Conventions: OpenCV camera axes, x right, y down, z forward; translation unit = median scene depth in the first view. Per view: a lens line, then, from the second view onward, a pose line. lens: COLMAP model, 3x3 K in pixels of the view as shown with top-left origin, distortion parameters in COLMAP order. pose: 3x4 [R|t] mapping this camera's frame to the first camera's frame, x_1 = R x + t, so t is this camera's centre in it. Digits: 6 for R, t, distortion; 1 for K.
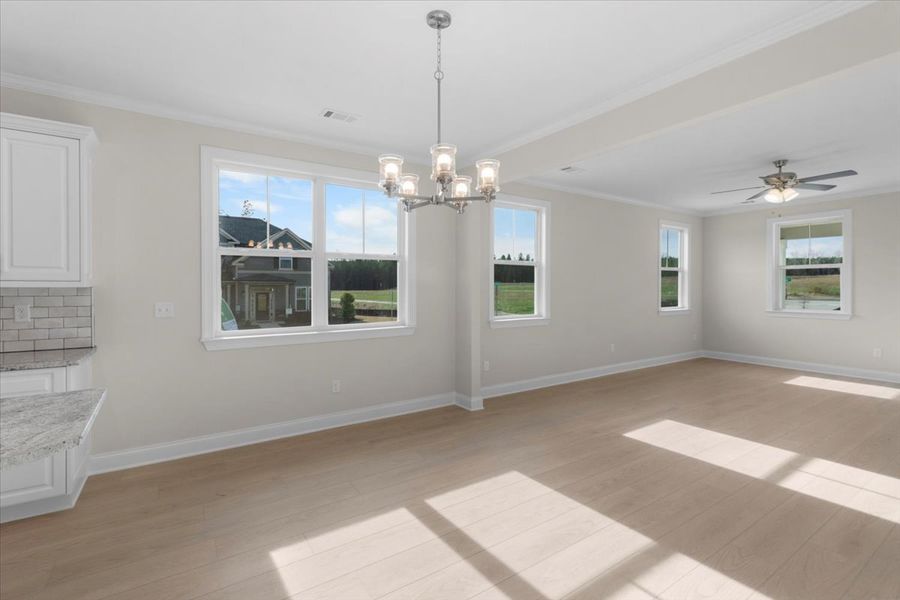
lens RADIAL K [[416.0, 0, 450.0], [0, 416.0, 290.2], [0, 0, 1]] dist [0.004824, 0.000545]
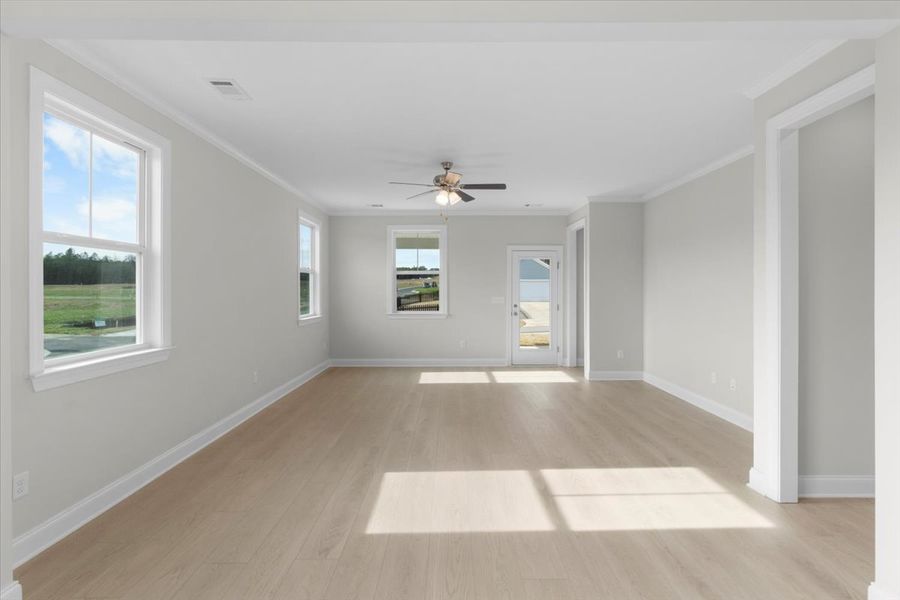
lens RADIAL K [[416.0, 0, 450.0], [0, 416.0, 290.2], [0, 0, 1]] dist [0.004824, 0.000545]
pose [[0.557641, -0.000545, 0.830082, -0.016895], [0.008417, 0.999952, -0.004998, -0.003985], [-0.830039, 0.009774, 0.557619, 0.362374]]
